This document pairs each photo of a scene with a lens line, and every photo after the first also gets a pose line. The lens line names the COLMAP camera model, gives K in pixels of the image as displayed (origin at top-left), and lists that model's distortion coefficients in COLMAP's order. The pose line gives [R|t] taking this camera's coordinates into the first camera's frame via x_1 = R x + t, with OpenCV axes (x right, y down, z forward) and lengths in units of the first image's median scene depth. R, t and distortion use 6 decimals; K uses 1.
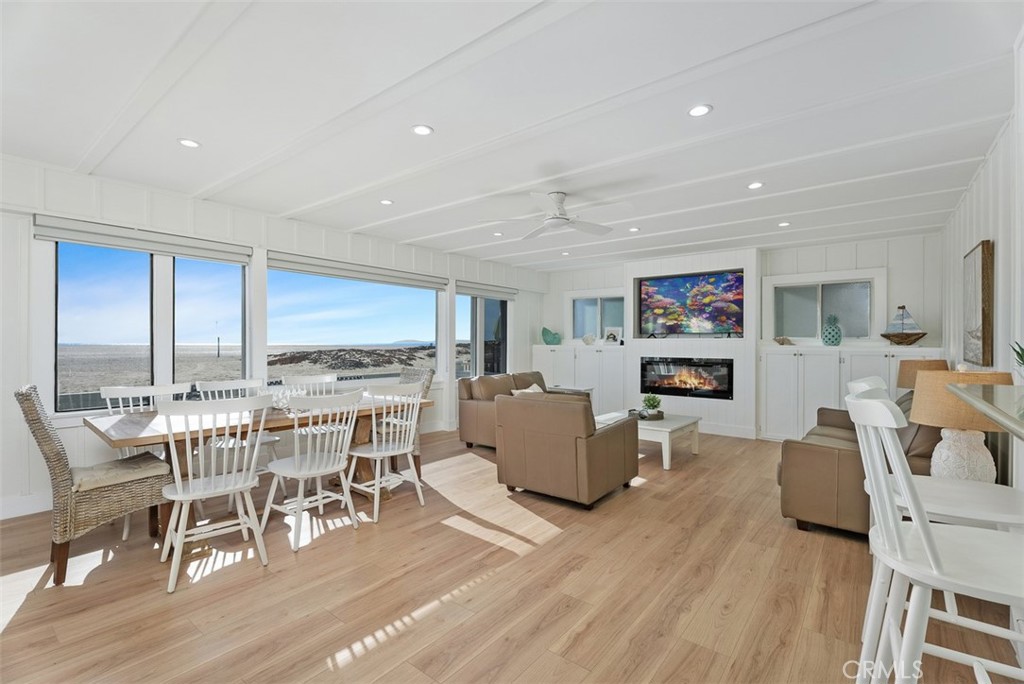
lens RADIAL K [[456.6, 0, 511.4], [0, 456.6, 338.5], [0, 0, 1]] dist [0.001863, 0.000372]
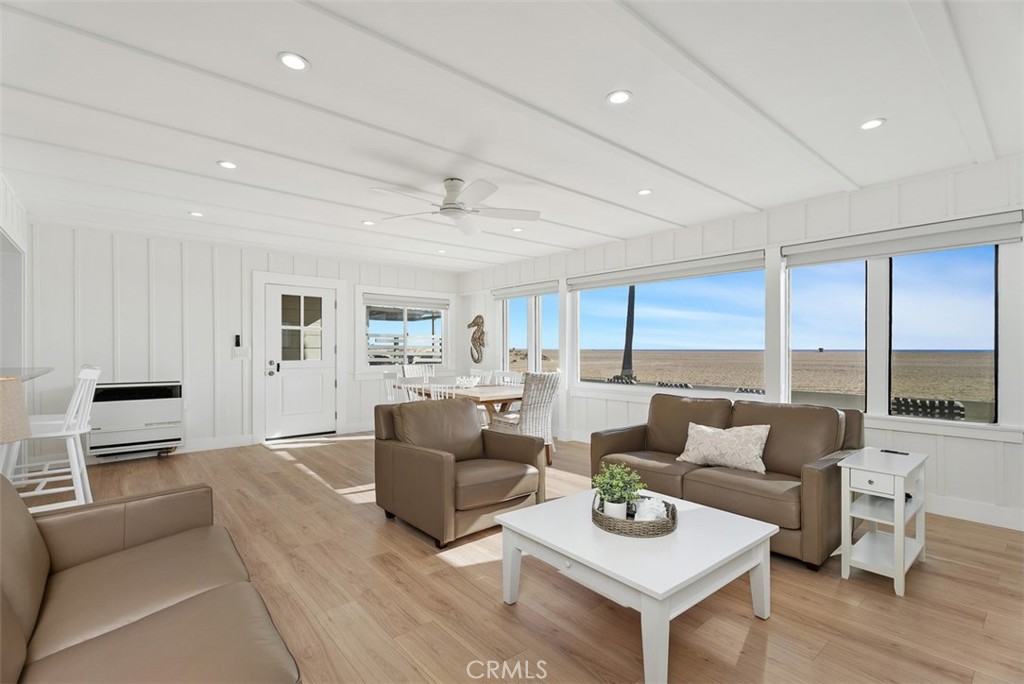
lens RADIAL K [[443.5, 0, 512.0], [0, 443.5, 342.0], [0, 0, 1]] dist [-0.000218, -0.000056]
pose [[-0.171167, -0.020880, -0.985021, 0.735345], [0.014721, 0.999610, -0.023747, 0.012853], [0.985132, -0.018565, -0.170793, 0.972657]]
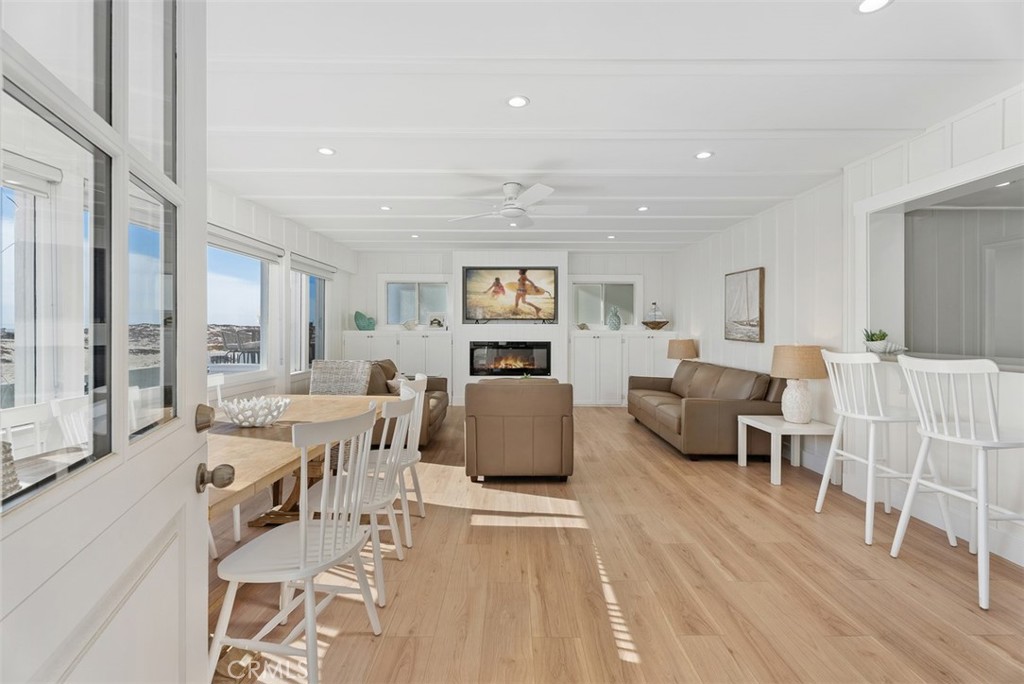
lens RADIAL K [[457.7, 0, 509.4], [0, 457.7, 328.8], [0, 0, 1]] dist [0.000516, 0.000219]
pose [[0.786544, -0.003605, 0.617523, -0.416264], [-0.005112, 0.999911, 0.012349, -0.003898], [-0.617513, -0.012870, 0.786456, 0.146507]]
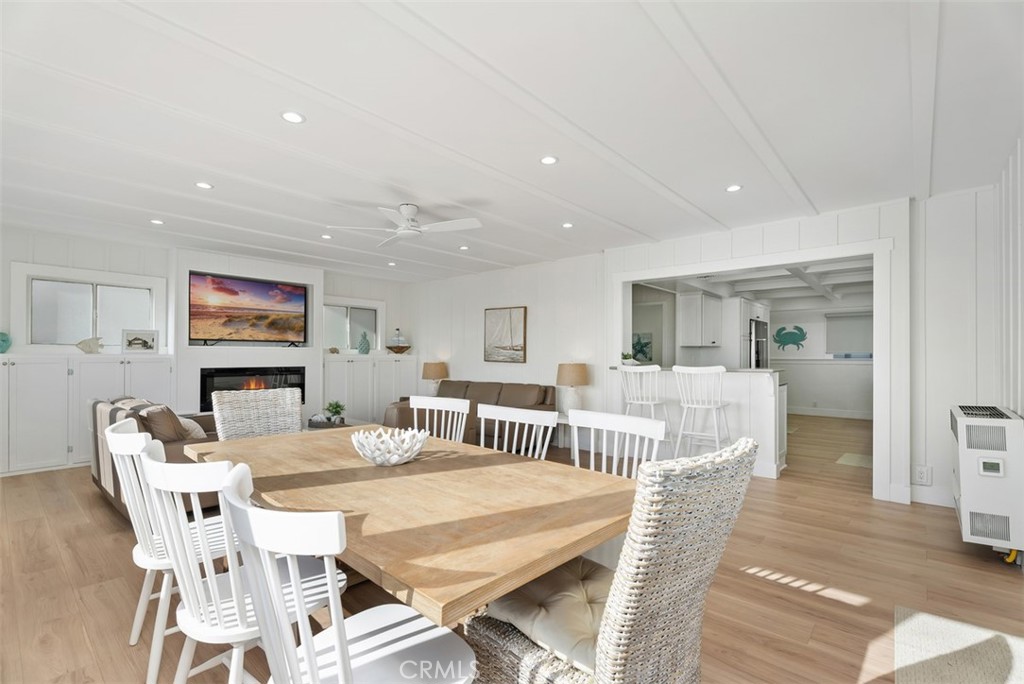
lens RADIAL K [[460.8, 0, 507.8], [0, 460.8, 353.4], [0, 0, 1]] dist [-0.001585, 0.000116]
pose [[0.063794, 0.000748, 0.997963, -0.704122], [-0.013137, 0.999914, 0.000090, 0.008543], [-0.997877, -0.013116, 0.063798, 0.542905]]
